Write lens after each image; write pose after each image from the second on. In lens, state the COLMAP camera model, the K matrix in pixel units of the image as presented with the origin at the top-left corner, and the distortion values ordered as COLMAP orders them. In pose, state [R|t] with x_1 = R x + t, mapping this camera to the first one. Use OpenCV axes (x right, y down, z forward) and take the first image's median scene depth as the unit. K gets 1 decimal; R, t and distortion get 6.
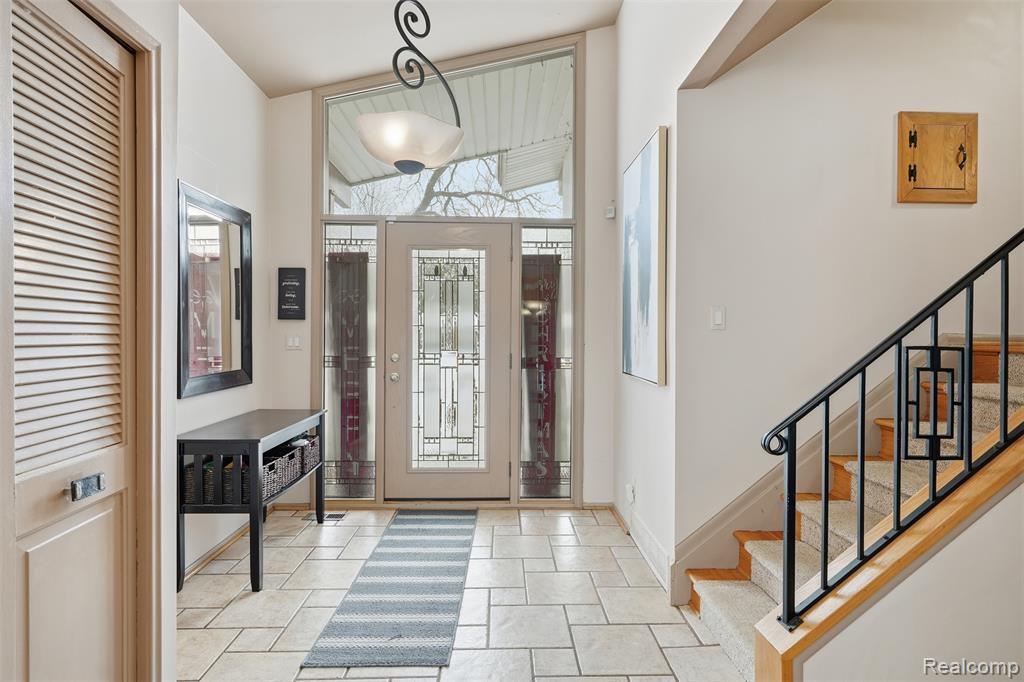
lens RADIAL K [[528.1, 0, 510.2], [0, 528.1, 341.2], [0, 0, 1]] dist [-0.000410, 0.000102]
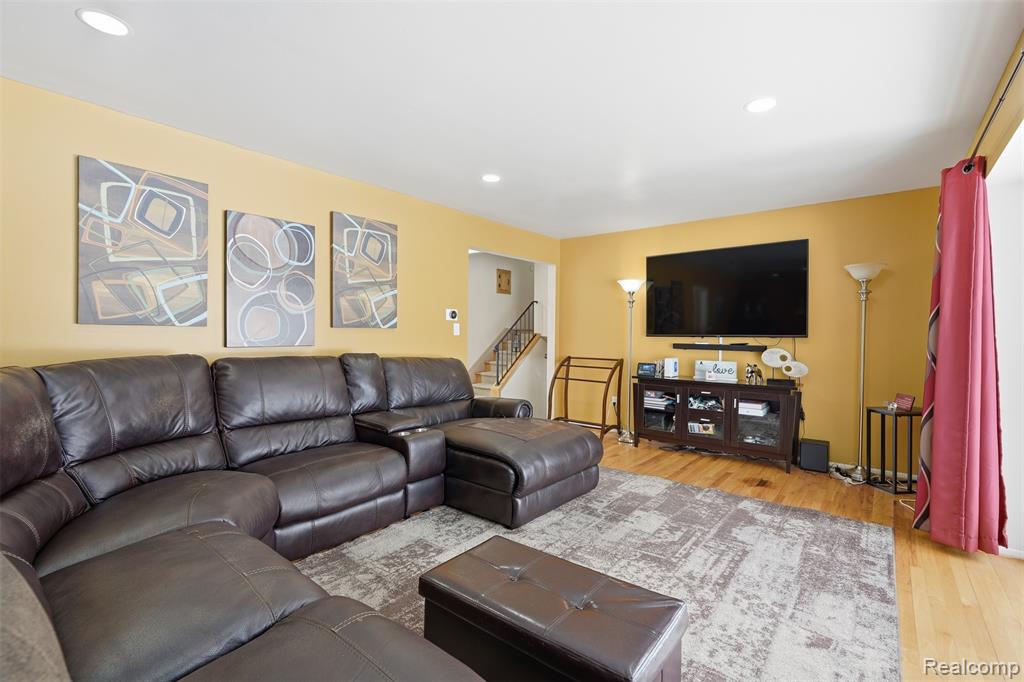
lens RADIAL K [[459.8, 0, 514.2], [0, 459.8, 341.1], [0, 0, 1]] dist [-0.000655, 0.000199]
pose [[0.663033, -0.009473, 0.748530, -2.598752], [0.007991, 0.999953, 0.005576, 0.092472], [-0.748548, 0.002284, 0.663077, -1.988468]]
